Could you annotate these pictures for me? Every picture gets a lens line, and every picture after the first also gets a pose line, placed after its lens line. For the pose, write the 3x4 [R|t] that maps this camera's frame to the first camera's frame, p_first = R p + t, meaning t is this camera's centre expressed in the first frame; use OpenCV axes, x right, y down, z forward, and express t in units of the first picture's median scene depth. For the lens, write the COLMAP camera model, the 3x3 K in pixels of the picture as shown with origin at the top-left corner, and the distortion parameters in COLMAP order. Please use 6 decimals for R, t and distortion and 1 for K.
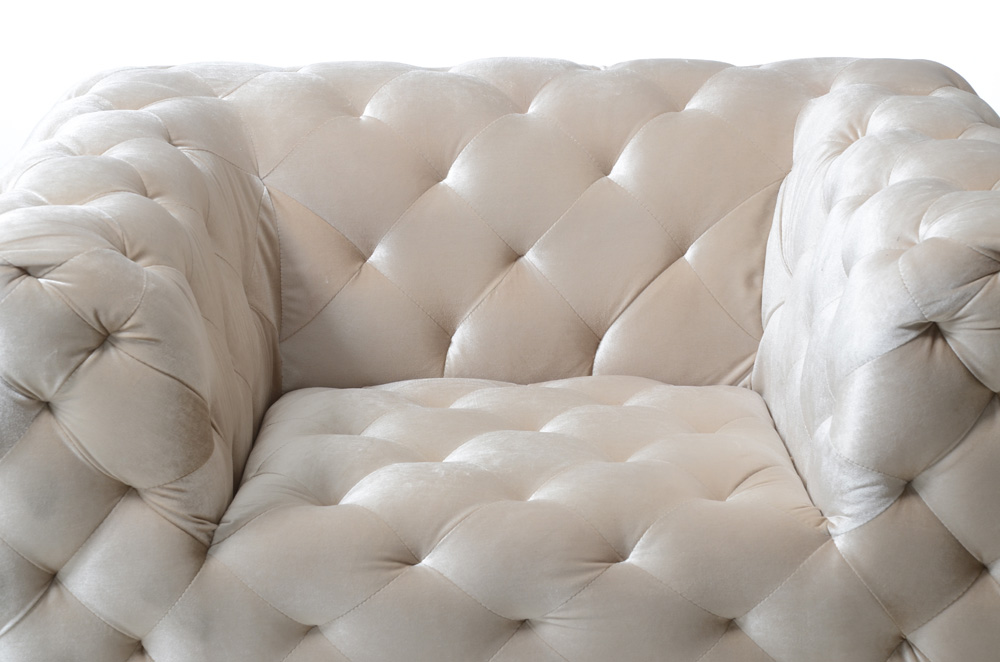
lens RADIAL K [[2469.0, 0, 489.7], [0, 2469.0, 331.9], [0, 0, 1]] dist [0.567590, 0.000000]
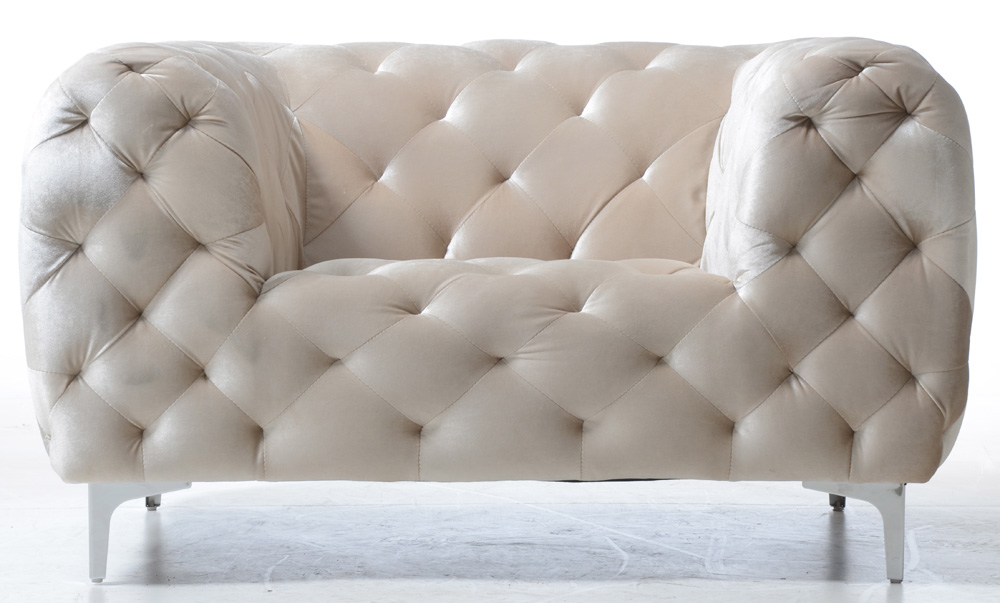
lens RADIAL K [[3688.2, 0, 506.2], [0, 3688.2, 300.8], [0, 0, 1]] dist [0.868238, 0.000000]
pose [[0.999921, 0.012127, -0.003349, 0.022891], [-0.012578, 0.969786, -0.243632, 0.555150], [0.000294, 0.243654, 0.969862, -0.864572]]
